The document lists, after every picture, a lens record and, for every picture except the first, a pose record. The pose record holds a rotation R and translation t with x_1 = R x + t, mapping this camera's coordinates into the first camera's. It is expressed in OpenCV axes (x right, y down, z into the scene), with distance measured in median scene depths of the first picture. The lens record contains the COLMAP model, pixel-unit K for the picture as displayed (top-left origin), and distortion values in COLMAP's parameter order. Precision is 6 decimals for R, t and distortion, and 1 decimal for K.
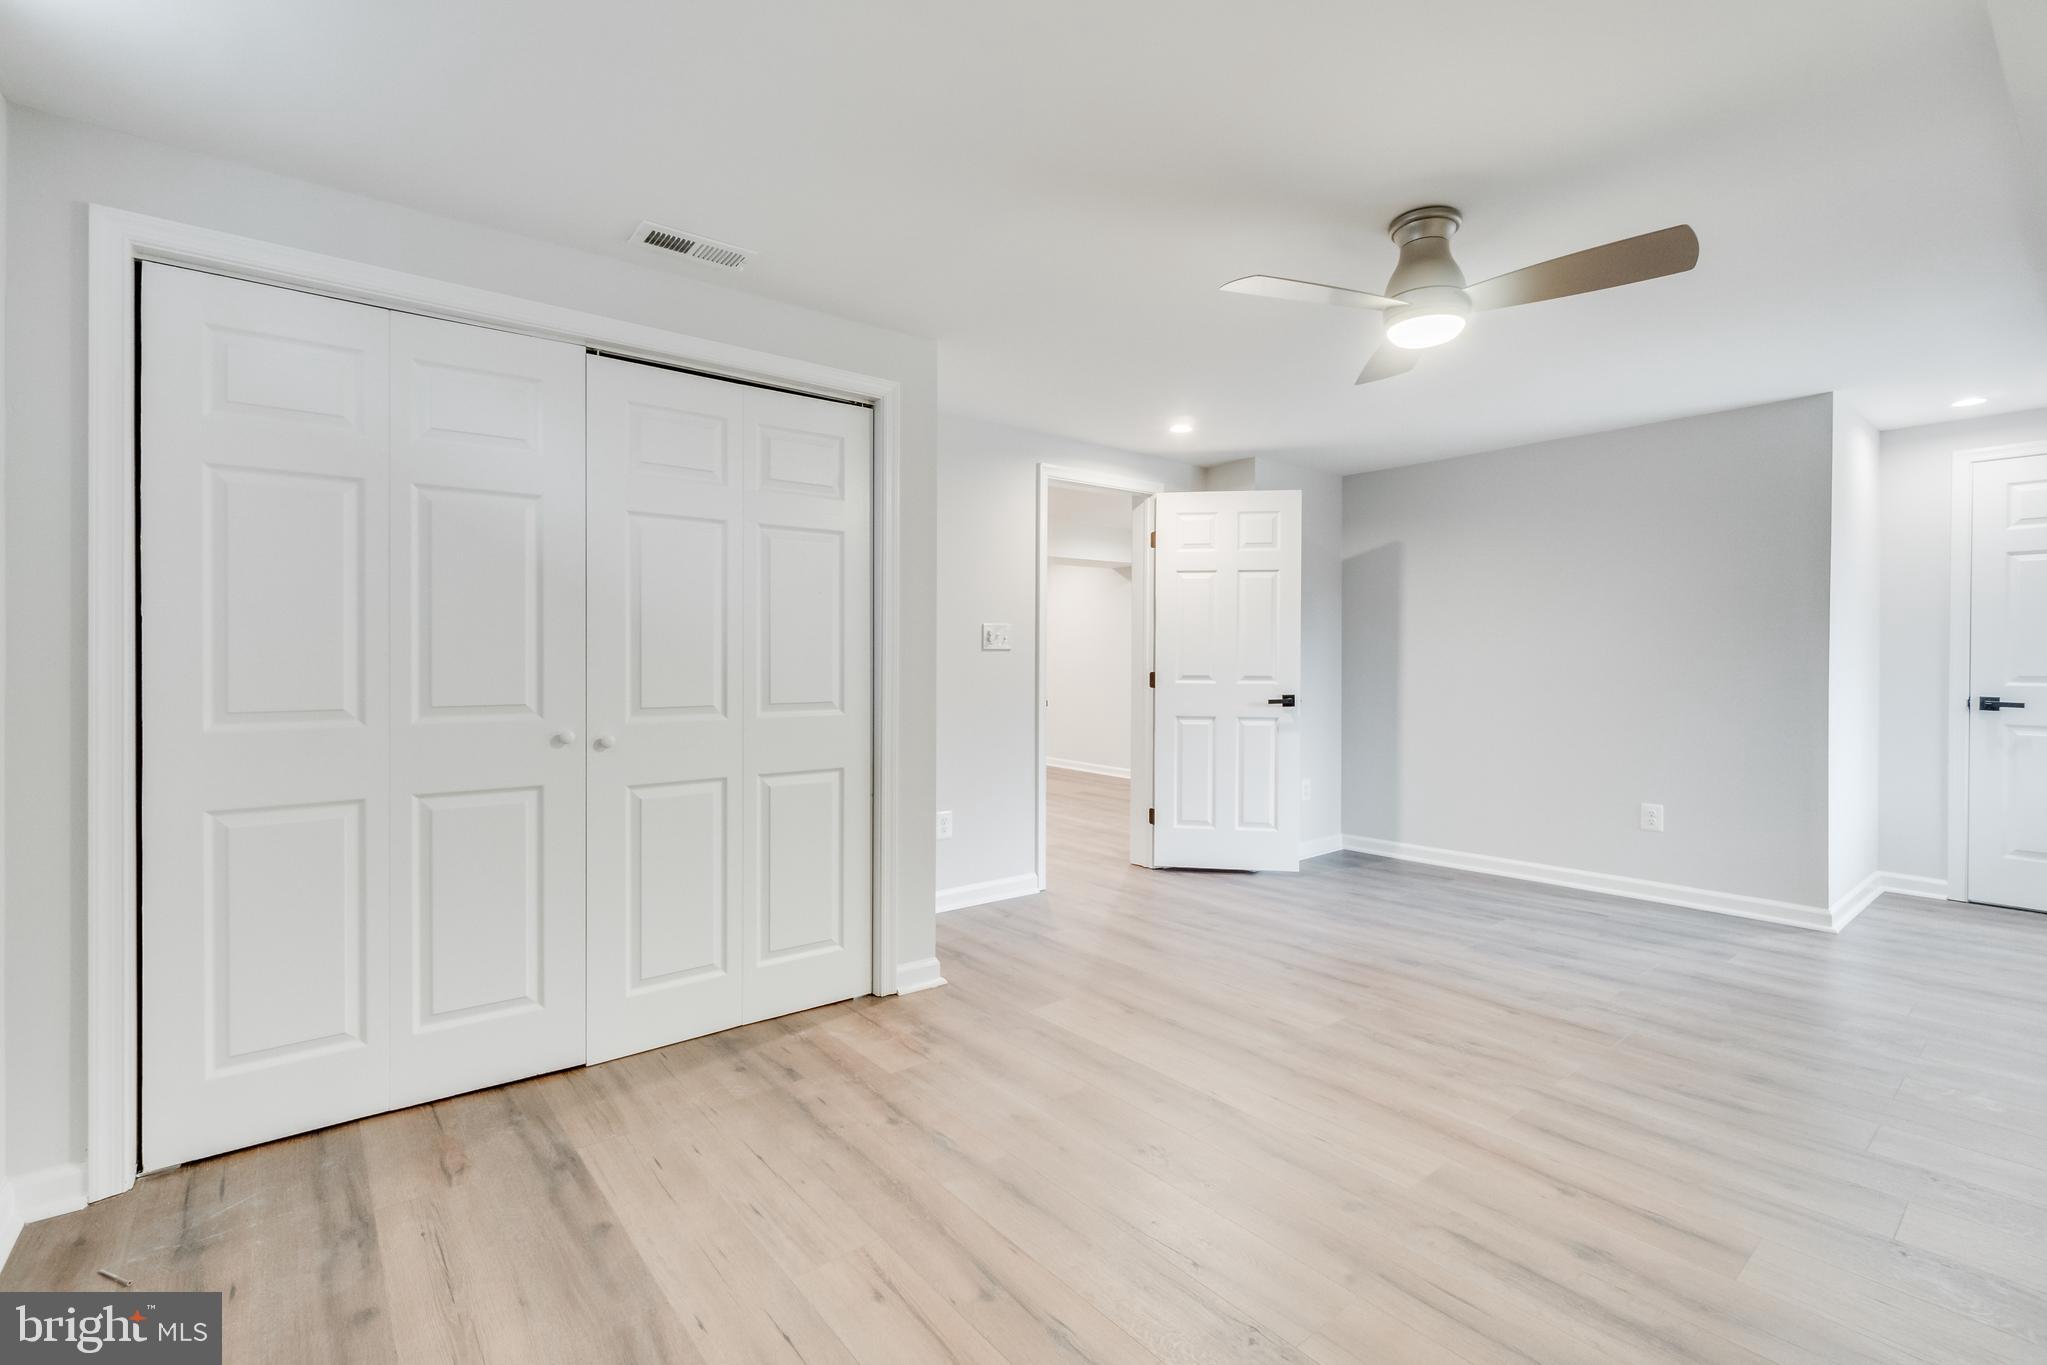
lens RADIAL K [[885.2, 0, 1019.1], [0, 885.2, 665.7], [0, 0, 1]] dist [0.000126, -0.000316]
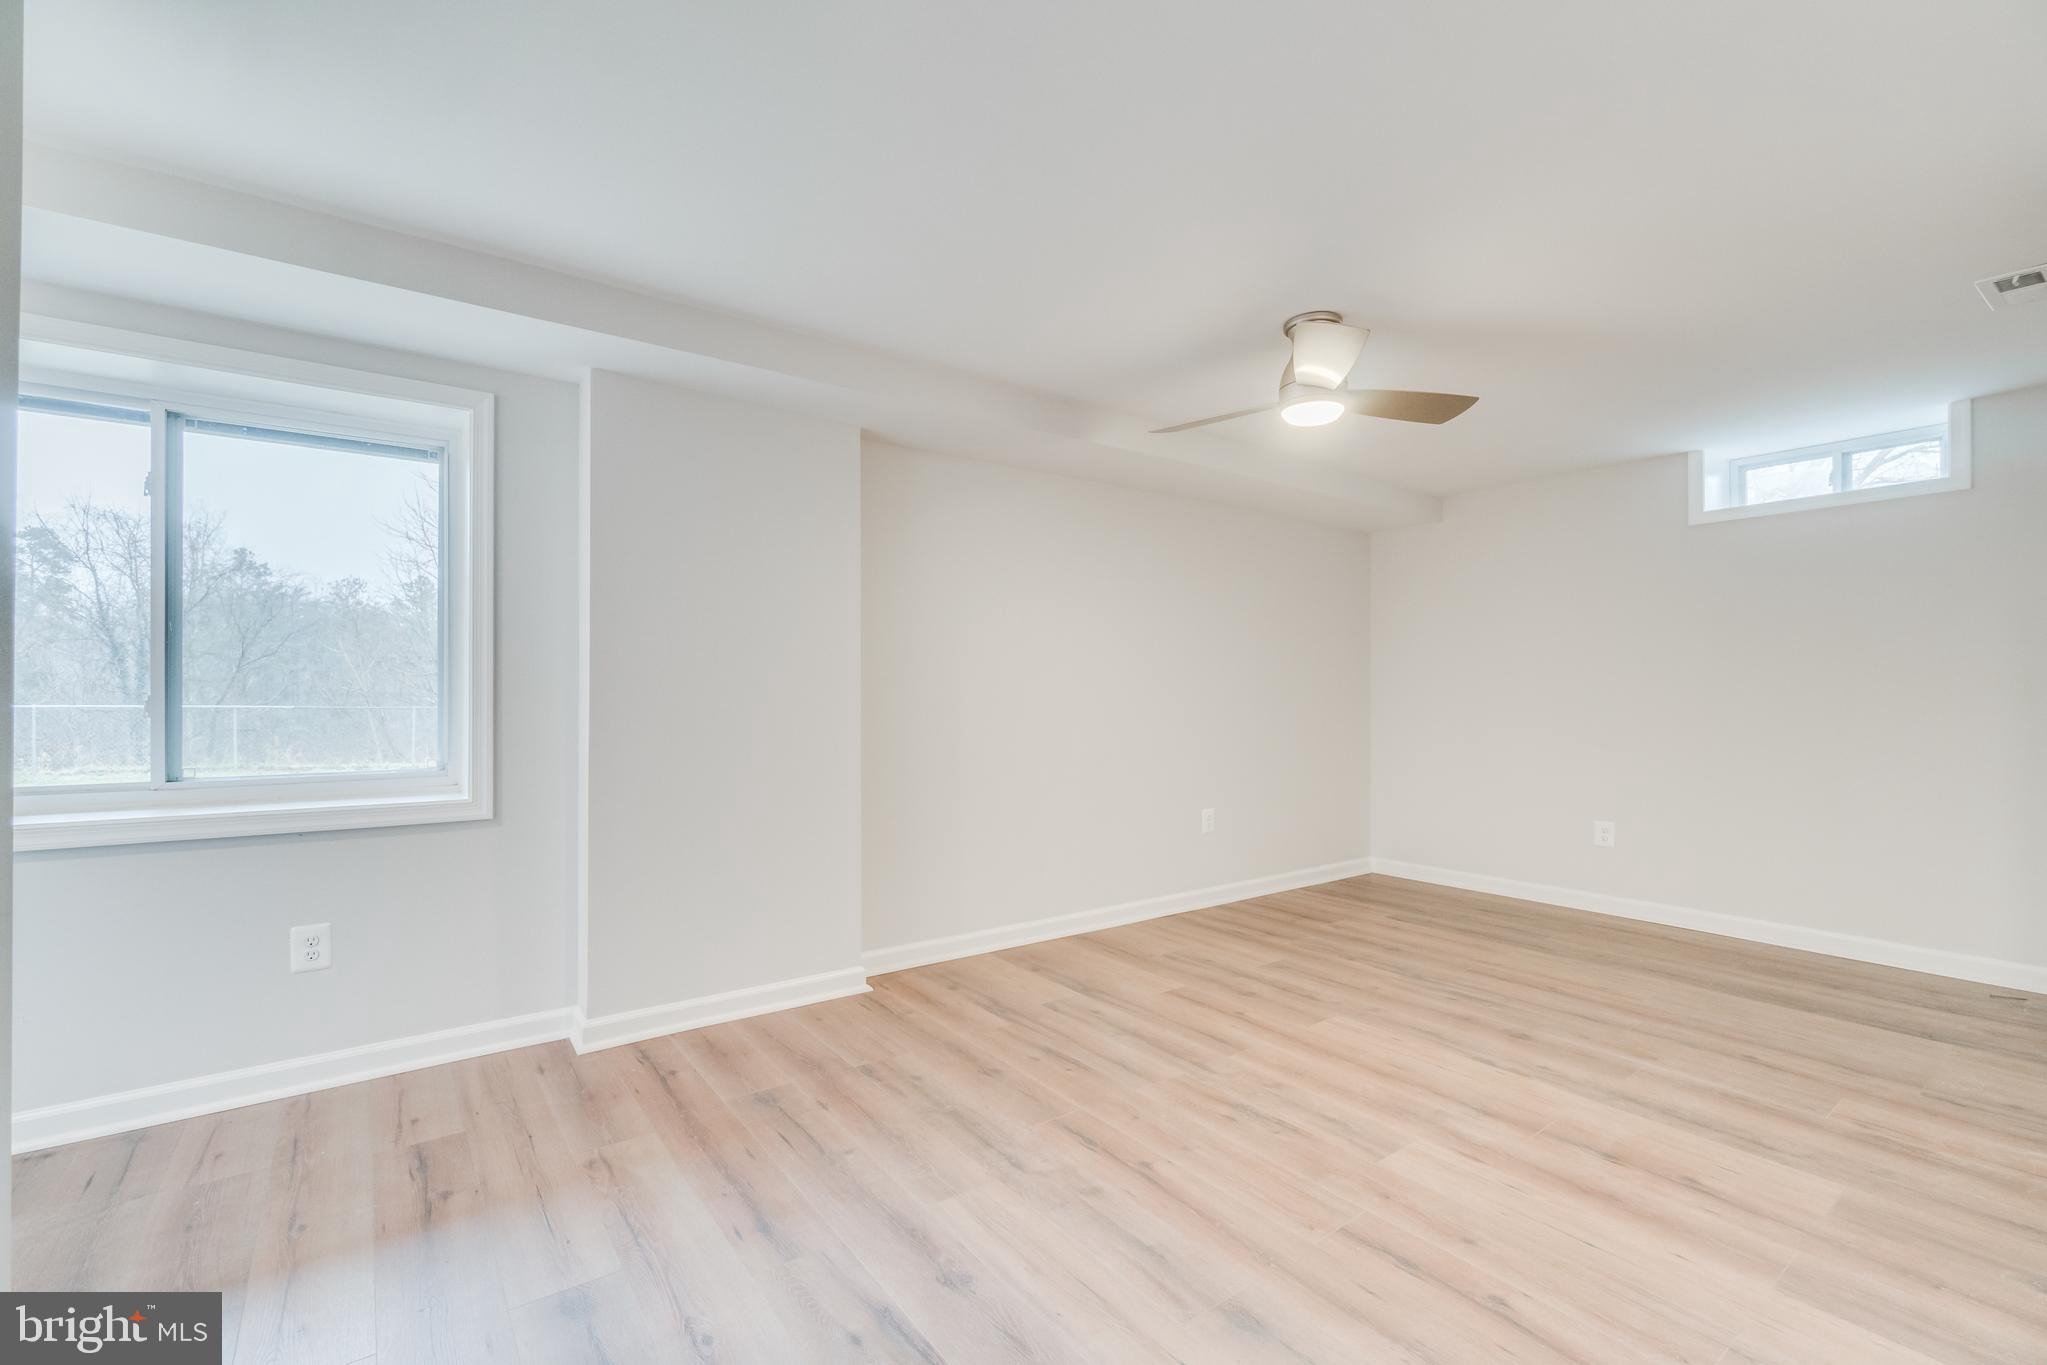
lens RADIAL K [[885.2, 0, 1017.6], [0, 885.2, 688.8], [0, 0, 1]] dist [0.000126, -0.000316]
pose [[-0.999558, -0.001953, 0.029672, 0.752621], [-0.001903, 0.999997, 0.001713, 0.001430], [-0.029675, 0.001656, -0.999558, 2.023027]]
